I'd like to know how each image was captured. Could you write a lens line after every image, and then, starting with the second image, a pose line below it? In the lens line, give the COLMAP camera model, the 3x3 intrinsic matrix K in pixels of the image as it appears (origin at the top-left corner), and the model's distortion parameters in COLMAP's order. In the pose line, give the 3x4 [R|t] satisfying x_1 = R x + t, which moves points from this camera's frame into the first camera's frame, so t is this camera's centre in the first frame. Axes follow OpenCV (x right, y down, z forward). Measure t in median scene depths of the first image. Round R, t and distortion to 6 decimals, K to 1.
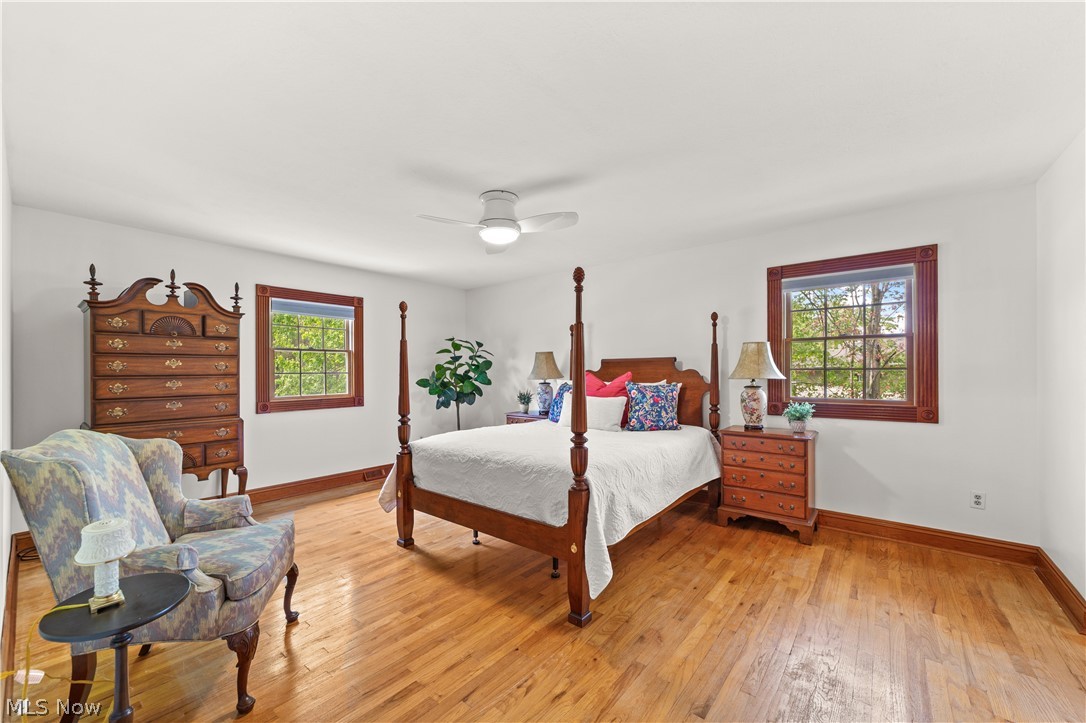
lens RADIAL K [[417.5, 0, 541.5], [0, 417.5, 367.4], [0, 0, 1]] dist [-0.019689, 0.008833]
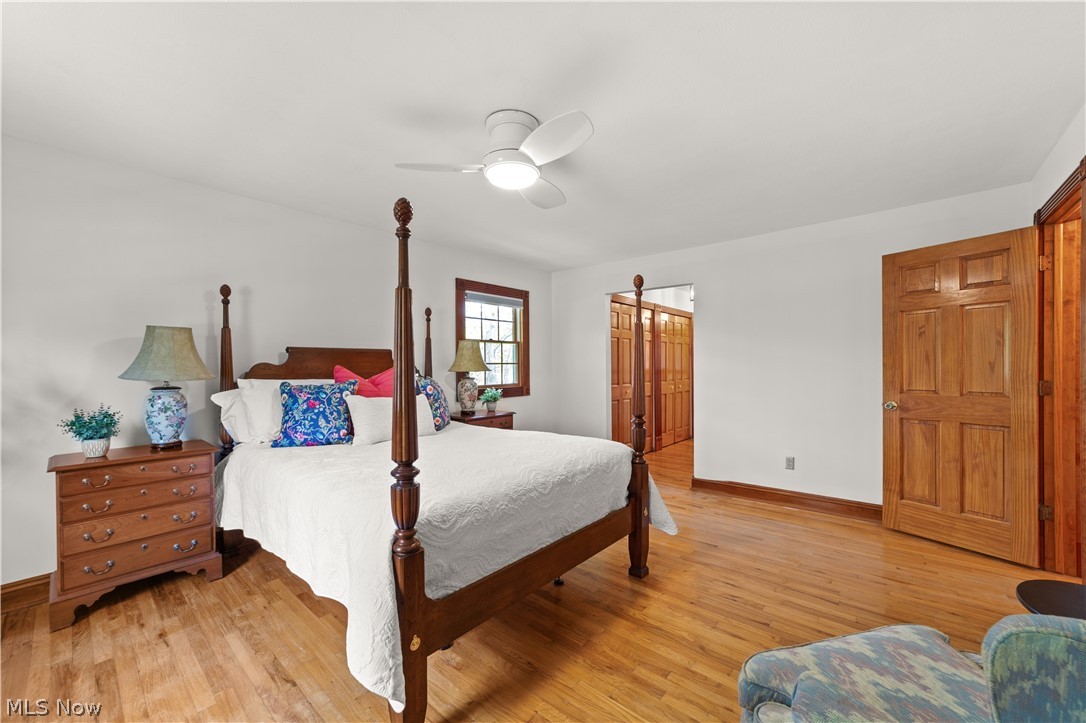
lens RADIAL K [[417.5, 0, 541.5], [0, 417.5, 367.4], [0, 0, 1]] dist [-0.019689, 0.008833]
pose [[0.060720, -0.000094, 0.998155, -0.750830], [0.006798, 0.999977, -0.000320, 0.019727], [-0.998132, 0.006805, 0.060719, 0.823866]]
